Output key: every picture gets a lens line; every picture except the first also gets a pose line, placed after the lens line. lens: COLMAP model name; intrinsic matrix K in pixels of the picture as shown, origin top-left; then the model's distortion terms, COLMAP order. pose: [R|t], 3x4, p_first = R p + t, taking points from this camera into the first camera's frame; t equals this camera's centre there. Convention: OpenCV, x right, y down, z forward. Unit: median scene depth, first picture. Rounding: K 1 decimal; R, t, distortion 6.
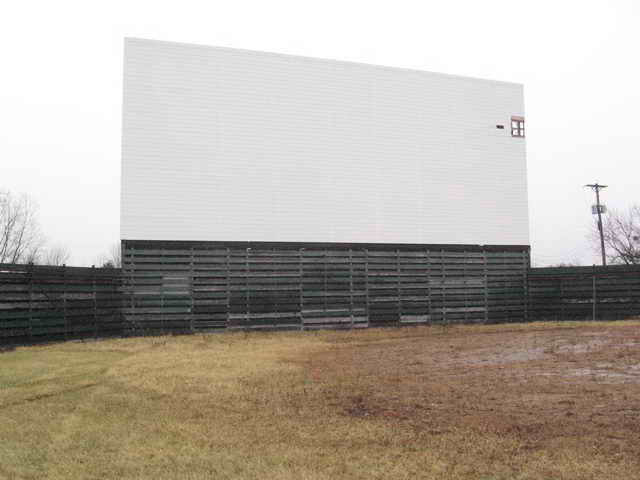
lens RADIAL K [[671.0, 0, 313.2], [0, 671.0, 248.4], [0, 0, 1]] dist [-0.144216, 0.087120]
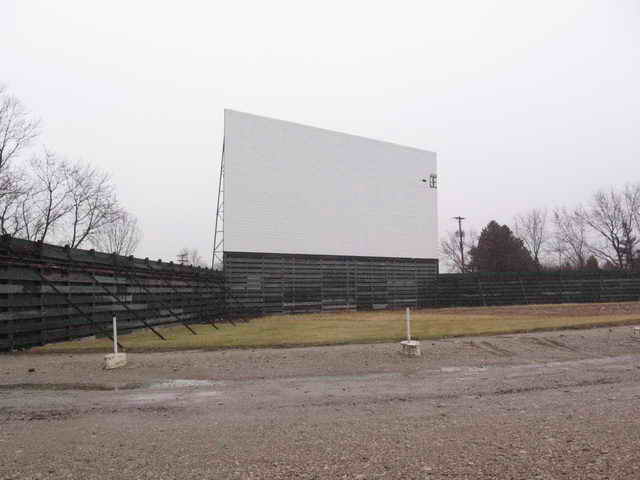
lens RADIAL K [[671.0, 0, 313.2], [0, 671.0, 248.4], [0, 0, 1]] dist [-0.144216, 0.087120]
pose [[0.929420, 0.027835, 0.367973, -0.571393], [-0.028944, 0.999578, -0.002505, -0.018622], [-0.367888, -0.008322, 0.929833, -0.371777]]
